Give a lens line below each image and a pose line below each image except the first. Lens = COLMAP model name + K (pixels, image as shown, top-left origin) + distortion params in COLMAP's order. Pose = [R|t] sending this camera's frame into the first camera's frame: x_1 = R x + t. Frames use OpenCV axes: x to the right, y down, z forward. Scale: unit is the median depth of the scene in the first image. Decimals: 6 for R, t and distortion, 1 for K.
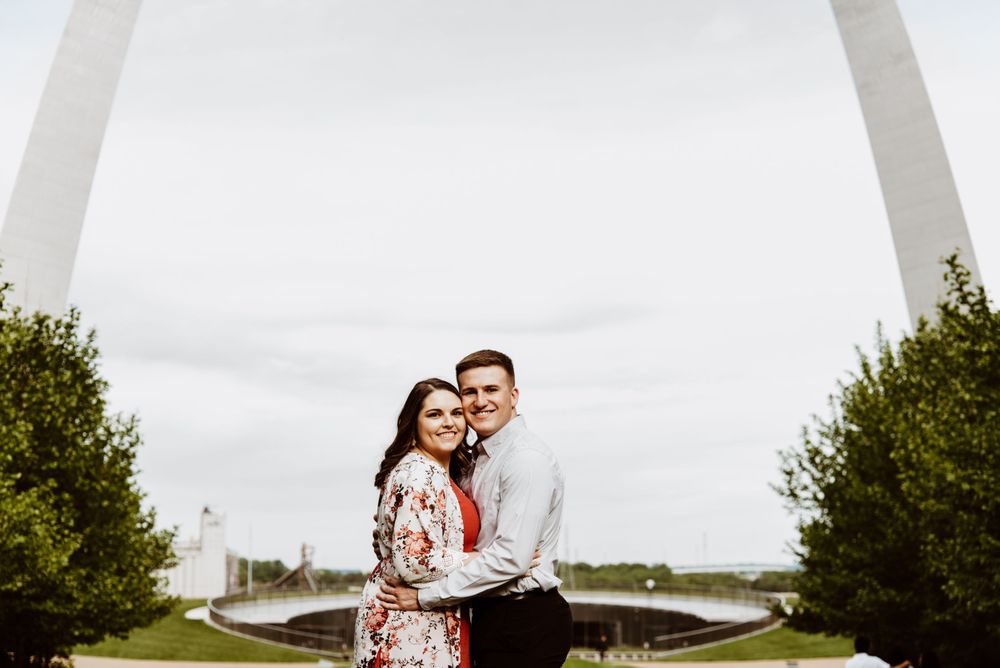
lens RADIAL K [[1726.3, 0, 506.5], [0, 1726.3, 332.1], [0, 0, 1]] dist [-0.066766, 0.000000]
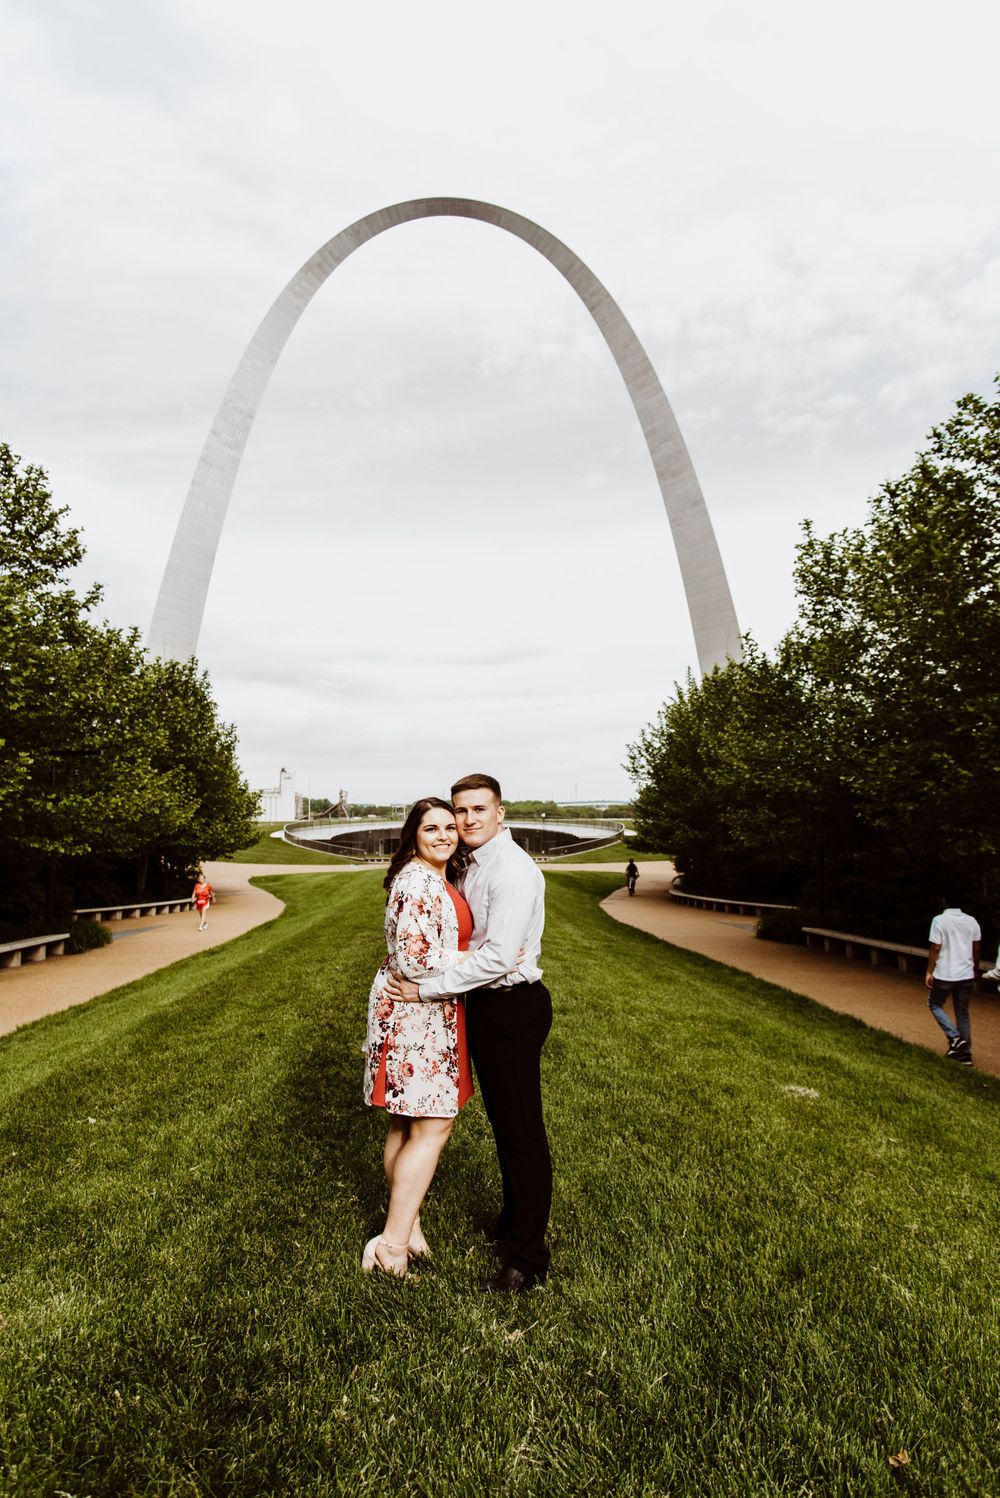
lens RADIAL K [[1011.5, 0, 500.0], [0, 1011.5, 748.7], [0, 0, 1]] dist [-0.028535, 0.001684]
pose [[0.999226, 0.000958, 0.039333, -0.002677], [-0.004199, 0.996591, 0.082399, -0.007417], [-0.039120, -0.082501, 0.995823, 0.038937]]
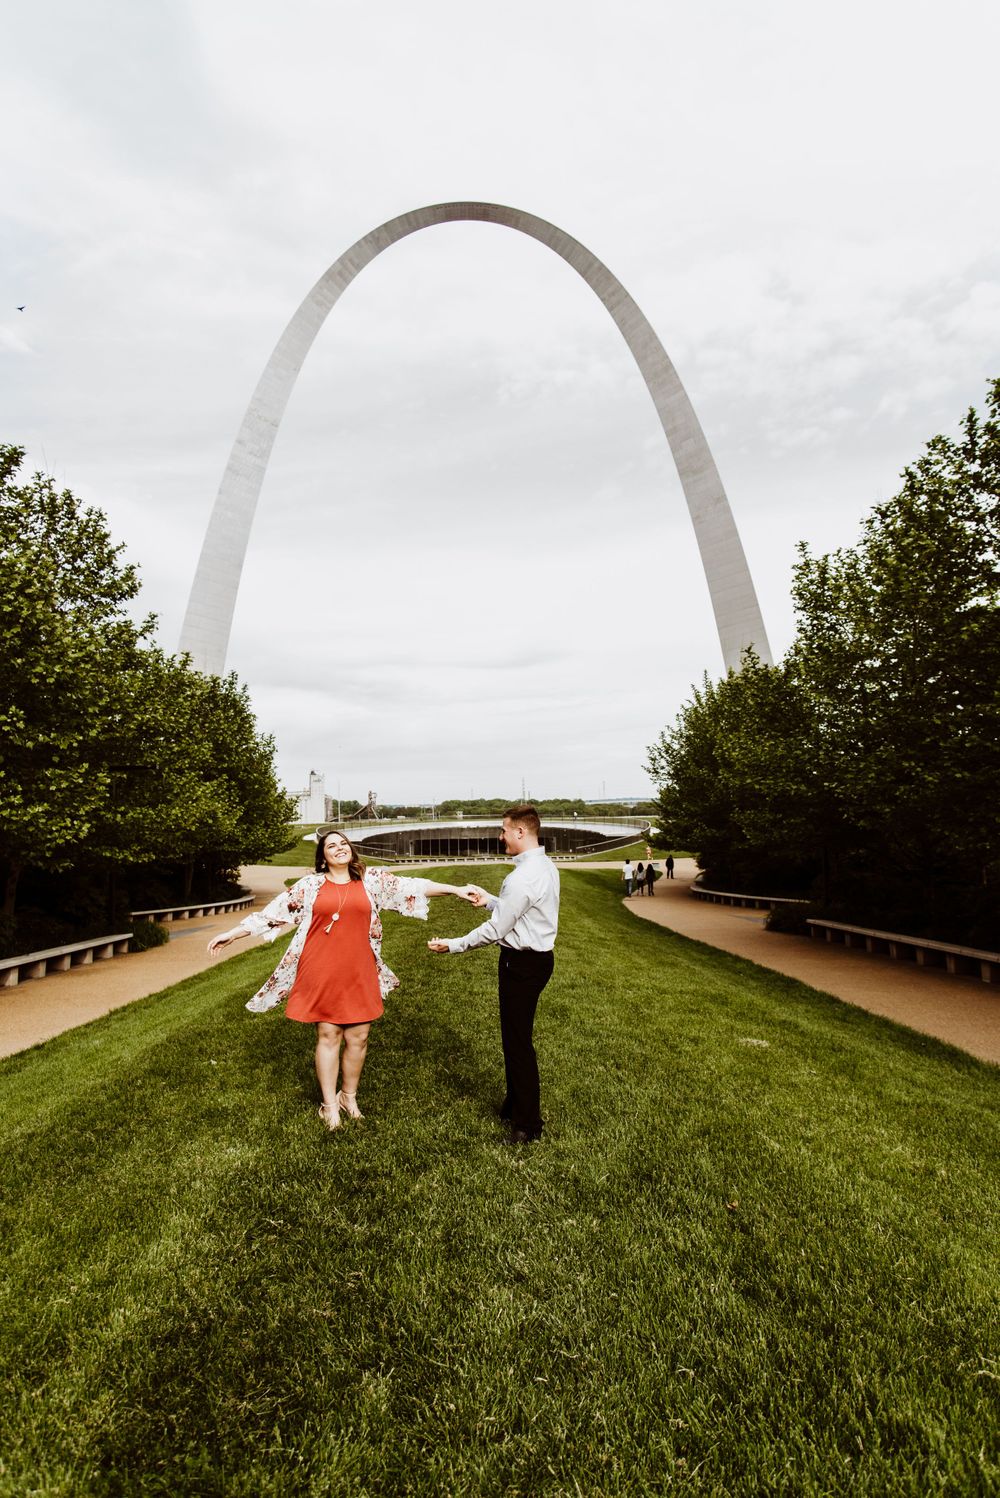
lens RADIAL K [[1011.5, 0, 498.9], [0, 1011.5, 749.7], [0, 0, 1]] dist [-0.028535, 0.001684]
pose [[0.999807, -0.016235, 0.011045, -0.001628], [0.015249, 0.996336, 0.084159, -0.016798], [-0.012371, -0.083974, 0.996391, -0.004375]]
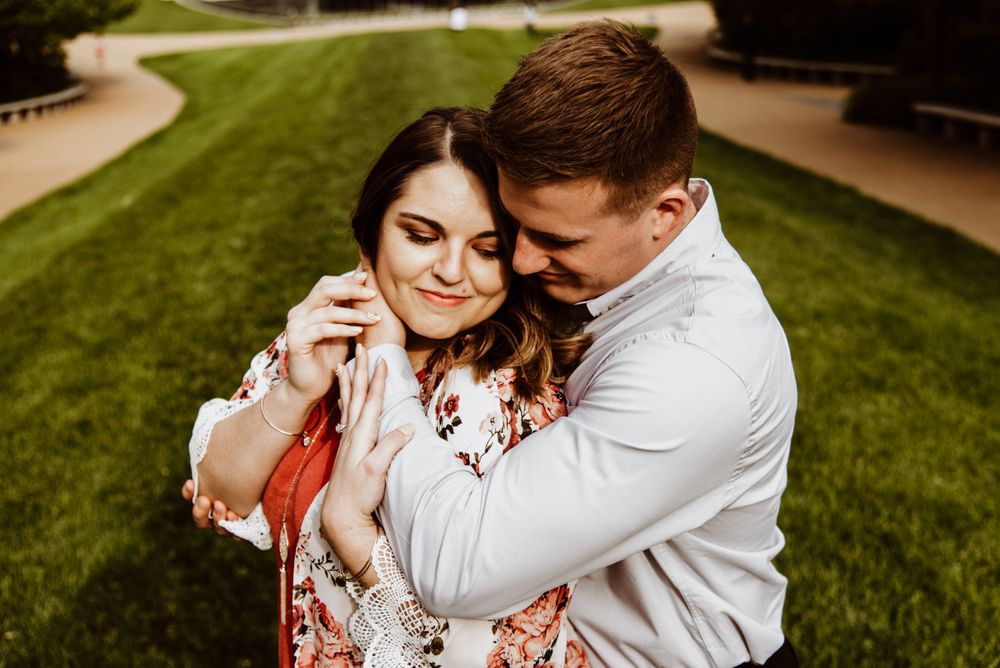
lens RADIAL K [[1289.0, 0, 498.7], [0, 1289.0, 336.8], [0, 0, 1]] dist [0.055984, 0.000000]
pose [[0.996710, -0.068656, 0.043086, -0.001445], [0.043789, 0.903396, 0.426566, -0.003614], [-0.068210, -0.423276, 0.903430, 0.097021]]
